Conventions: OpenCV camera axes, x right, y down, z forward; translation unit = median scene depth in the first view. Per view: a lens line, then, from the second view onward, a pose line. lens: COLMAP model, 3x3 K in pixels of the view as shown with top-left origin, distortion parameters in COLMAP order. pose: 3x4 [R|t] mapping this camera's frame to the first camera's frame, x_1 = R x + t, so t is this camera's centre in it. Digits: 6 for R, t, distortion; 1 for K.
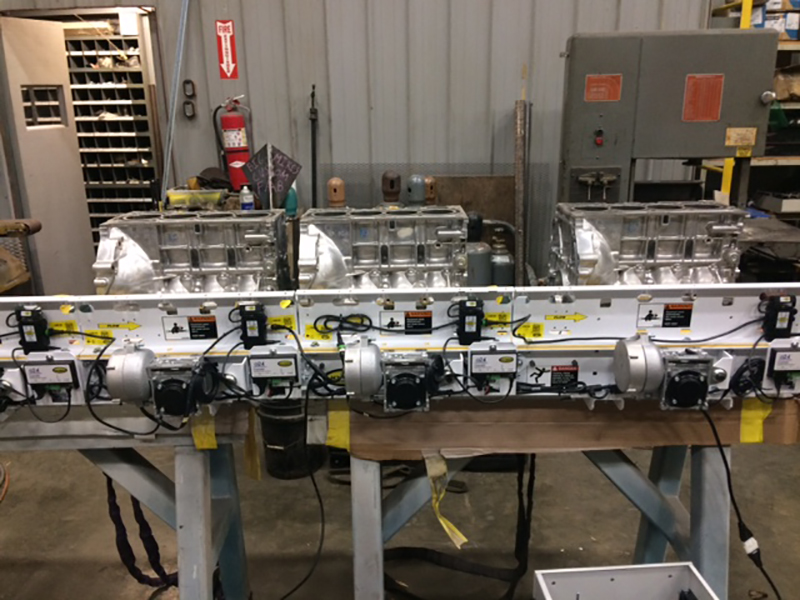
lens RADIAL K [[686.3, 0, 398.9], [0, 686.3, 301.1], [0, 0, 1]] dist [0.013879, 0.000144]
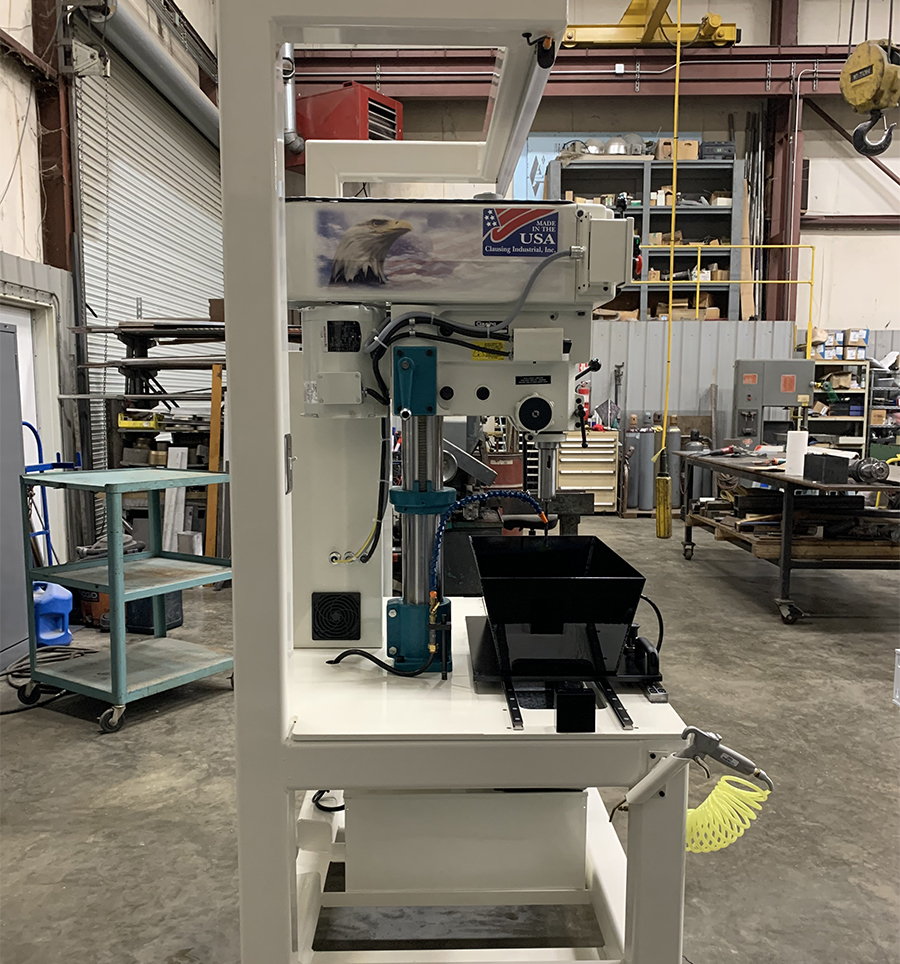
lens RADIAL K [[855.9, 0, 448.6], [0, 855.9, 480.5], [0, 0, 1]] dist [0.002488, 0.000453]
pose [[0.999009, 0.026560, -0.035724, -0.652443], [-0.032858, 0.981378, -0.189255, 0.651950], [0.030032, 0.190241, 0.981278, -1.947005]]
